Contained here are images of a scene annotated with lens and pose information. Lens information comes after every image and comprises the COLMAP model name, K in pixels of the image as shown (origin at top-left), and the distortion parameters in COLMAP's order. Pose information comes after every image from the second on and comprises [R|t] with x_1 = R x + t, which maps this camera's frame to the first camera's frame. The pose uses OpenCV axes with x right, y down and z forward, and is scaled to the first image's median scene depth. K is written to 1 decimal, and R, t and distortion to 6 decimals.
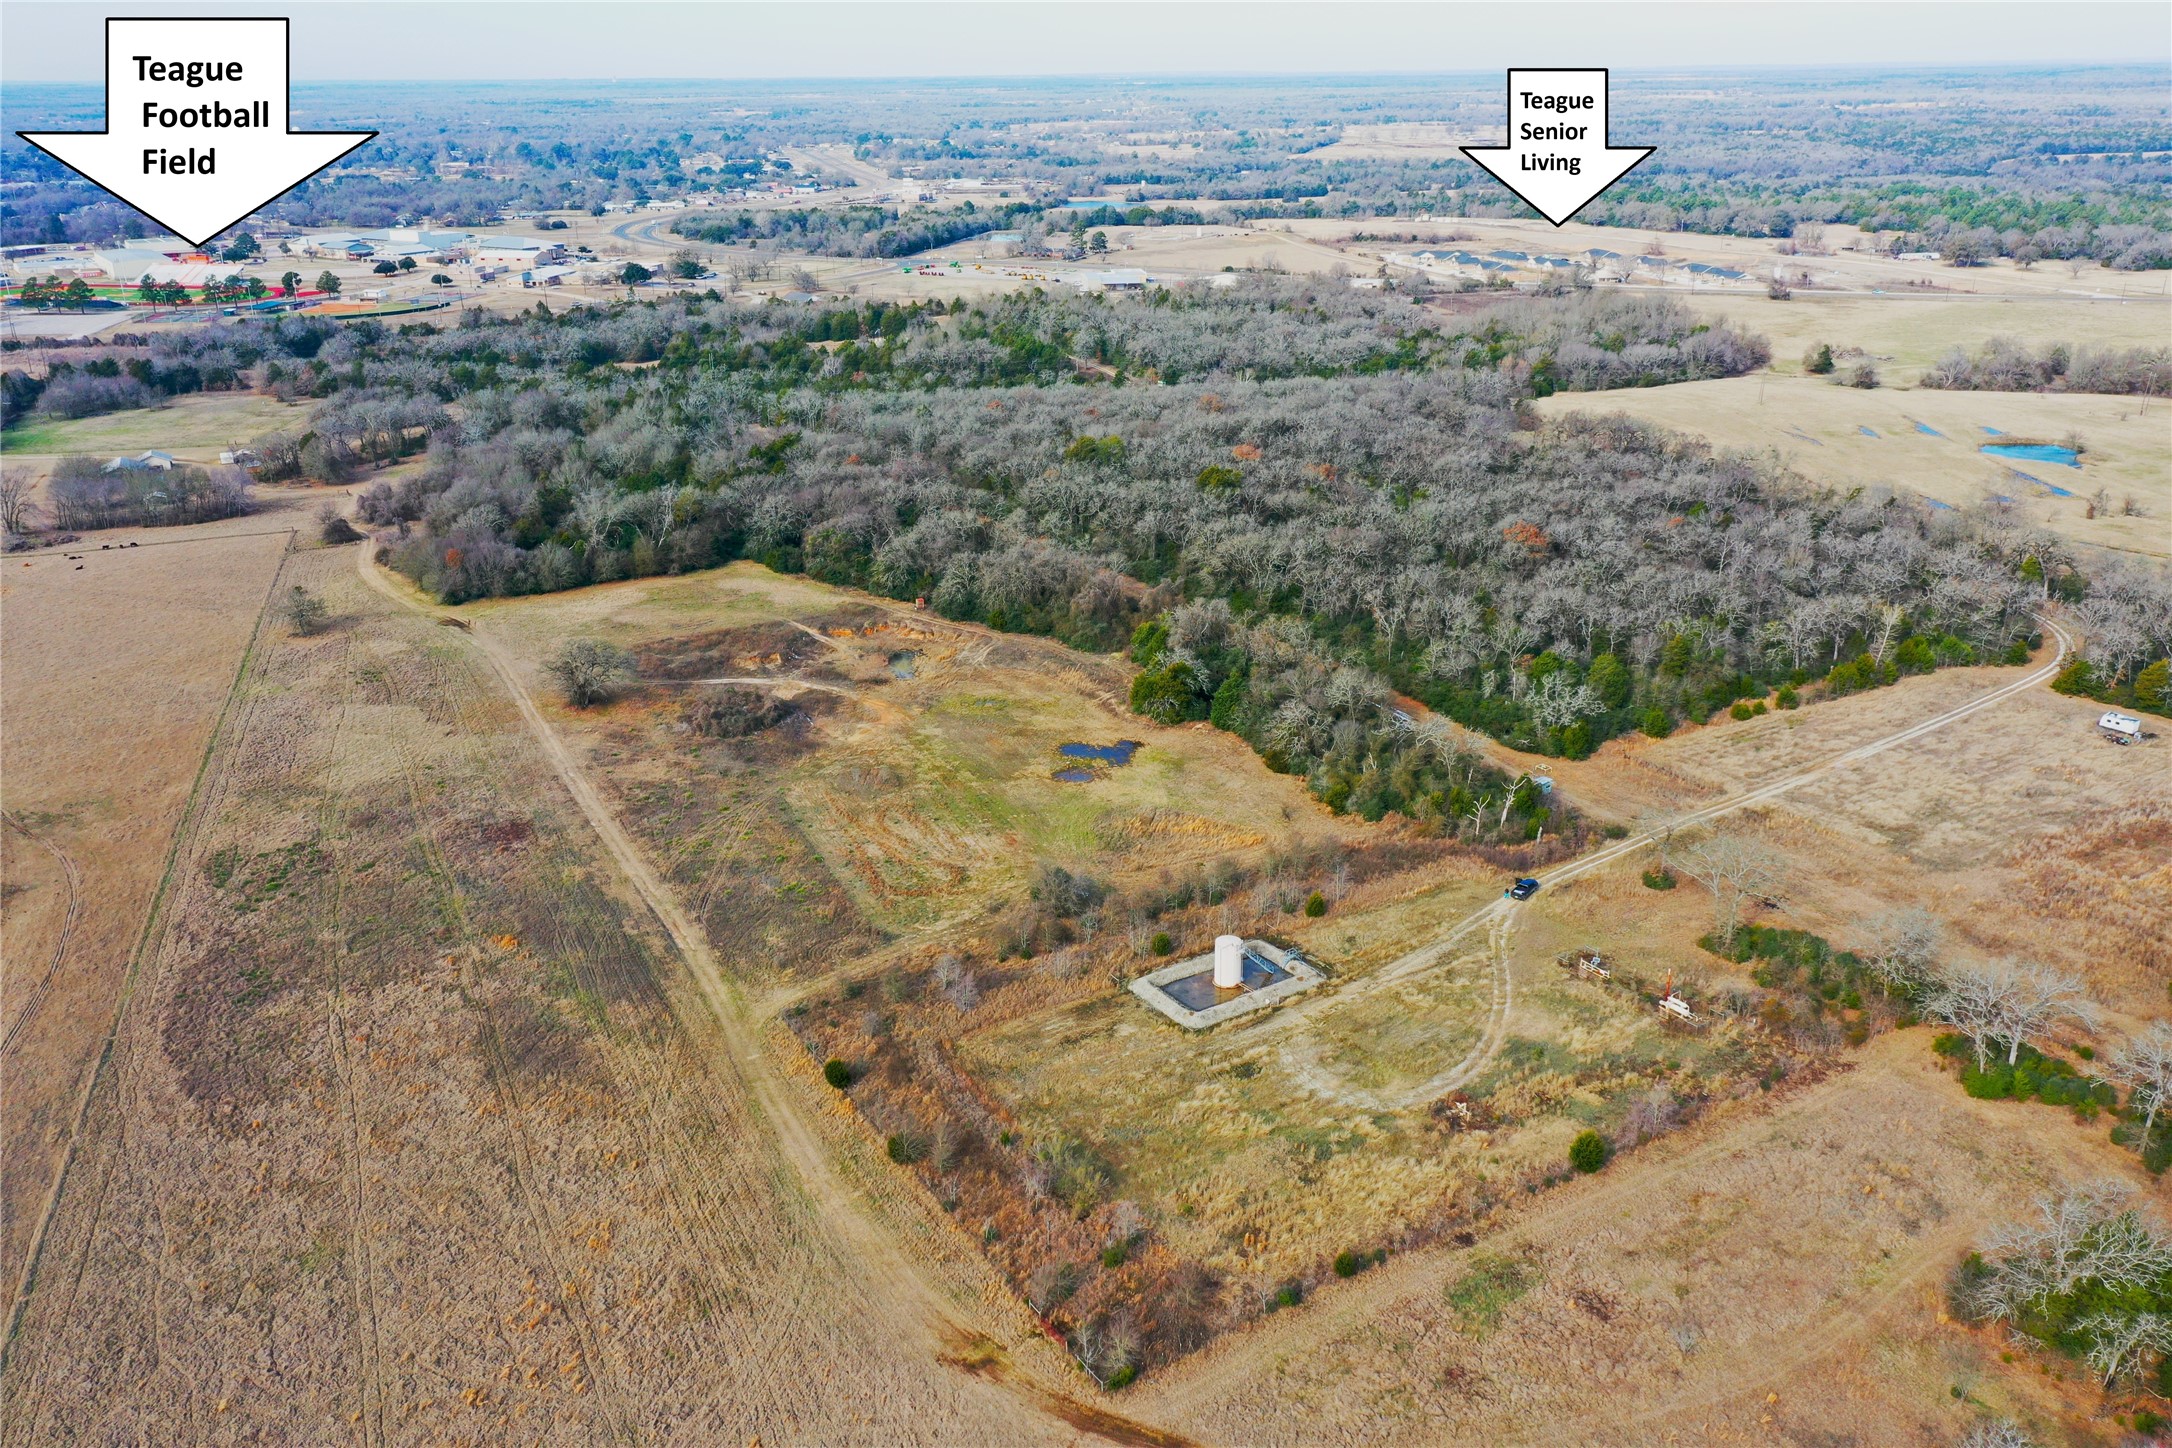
lens RADIAL K [[1728.1, 0, 1092.3], [0, 1728.1, 724.4], [0, 0, 1]] dist [0.019377, 0.008607]
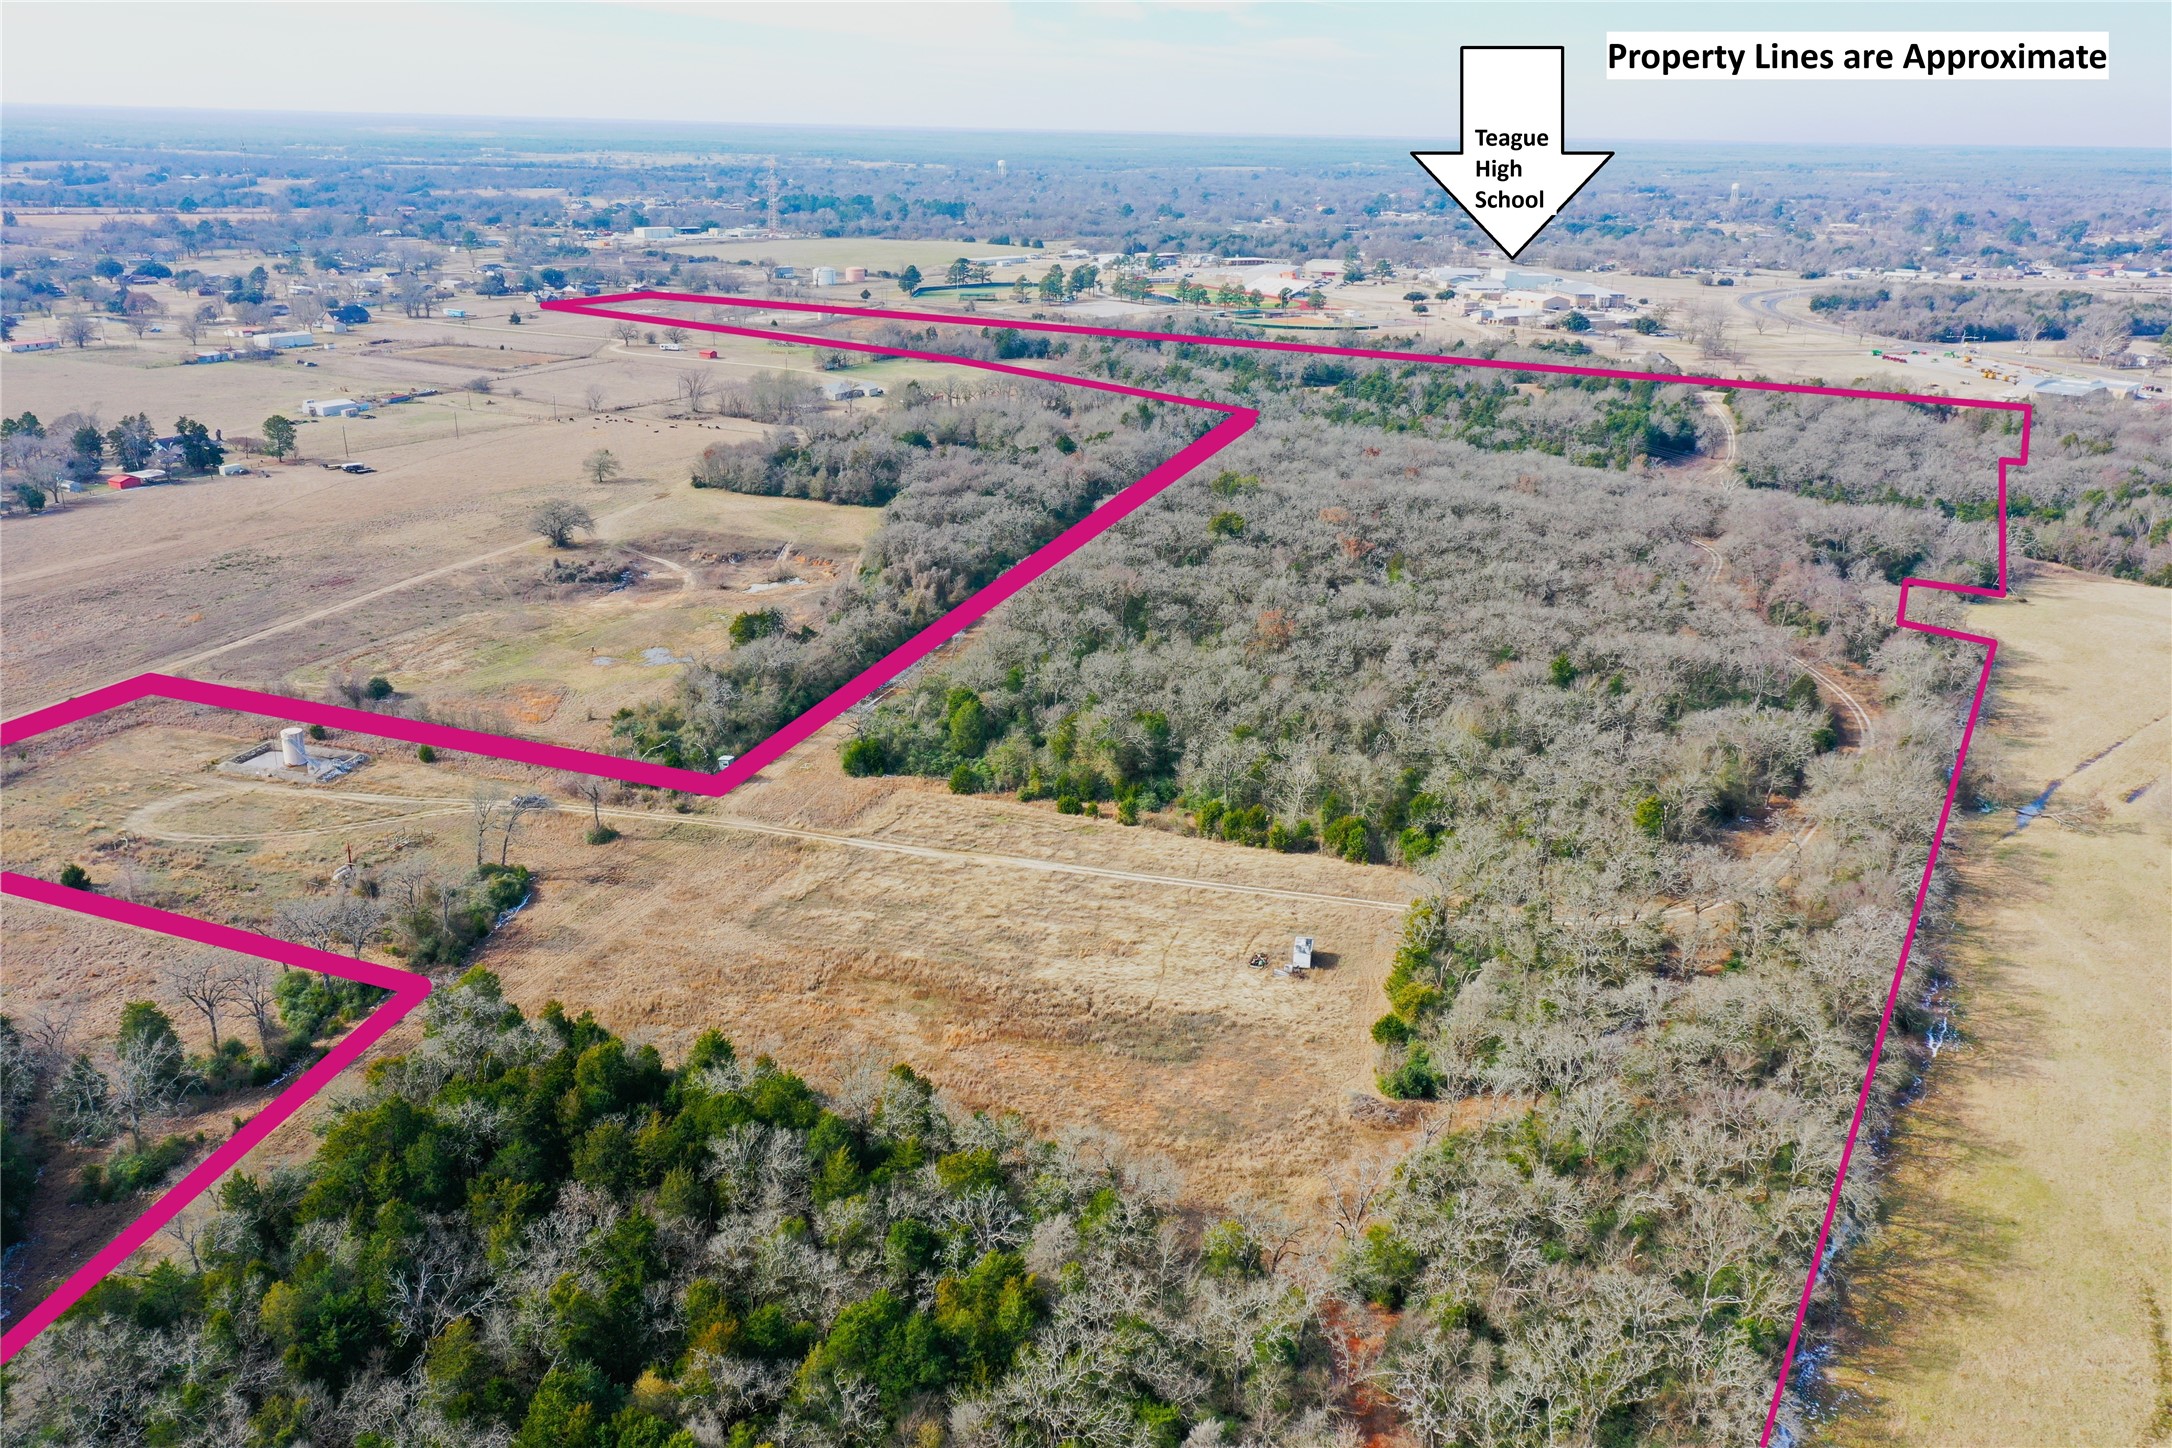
lens RADIAL K [[1728.1, 0, 1092.3], [0, 1728.1, 724.4], [0, 0, 1]] dist [0.019377, 0.008607]
pose [[0.629948, 0.275659, -0.726070, 0.845619], [-0.298898, 0.948931, 0.100943, -0.118323], [0.716816, 0.153432, 0.680171, 0.301146]]
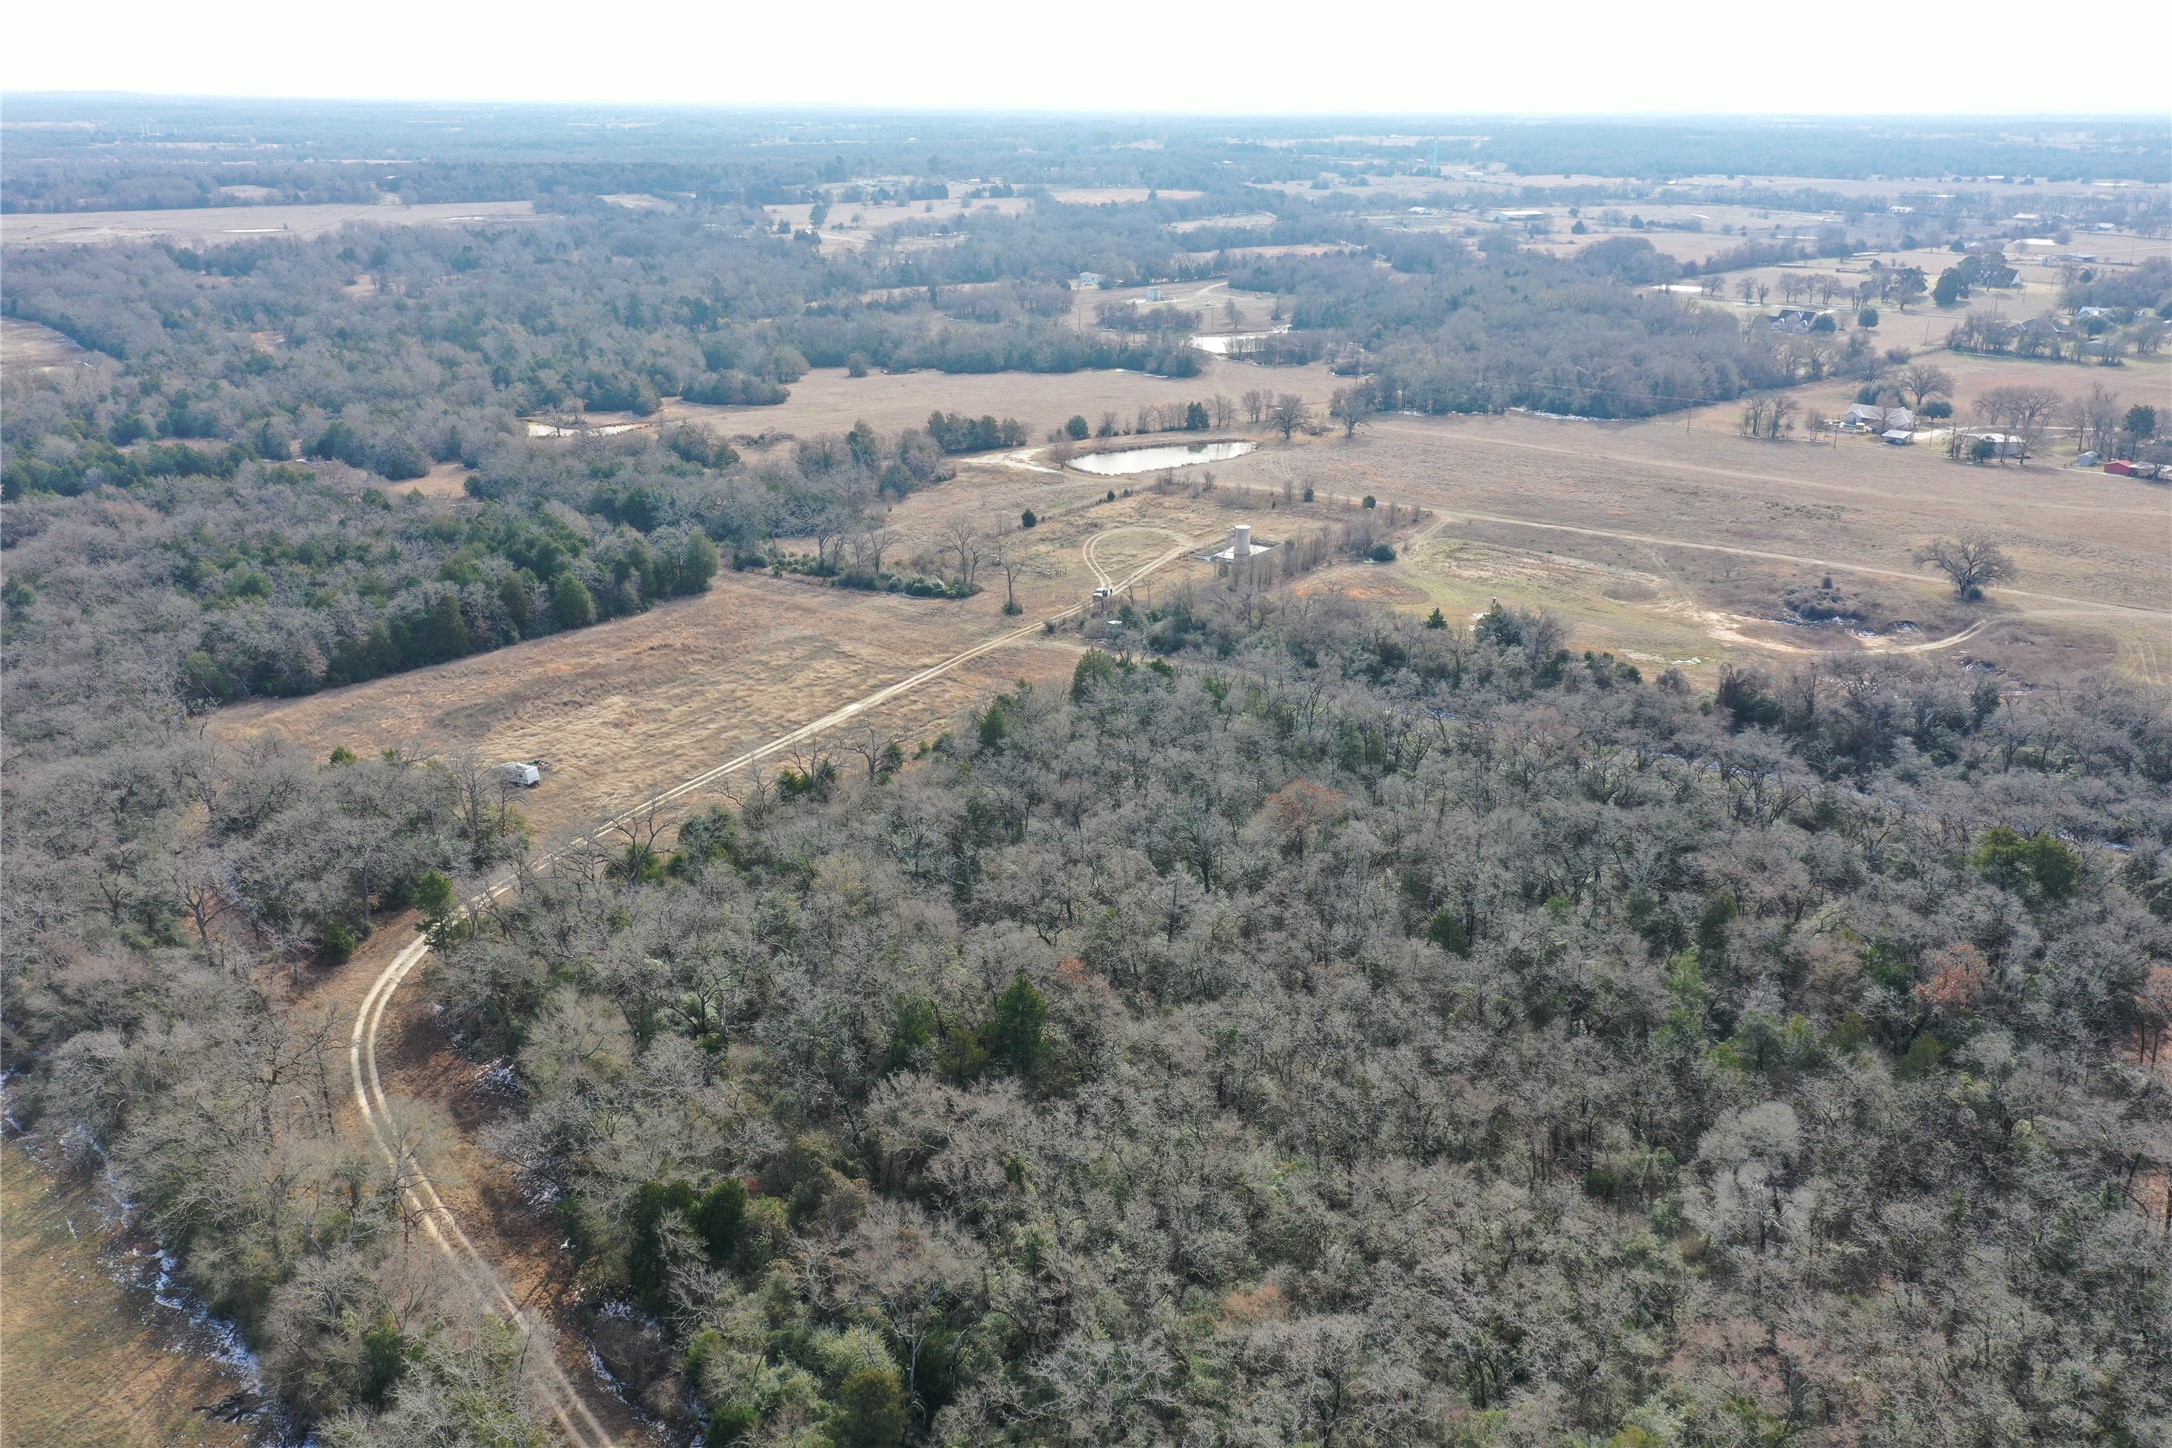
lens RADIAL K [[1728.1, 0, 1092.3], [0, 1728.1, 724.4], [0, 0, 1]] dist [0.019377, 0.008607]
pose [[-0.930240, 0.125655, -0.344768, 0.485097], [-0.130307, 0.765196, 0.630472, -0.461126], [0.343037, 0.631416, -0.695442, 1.318832]]
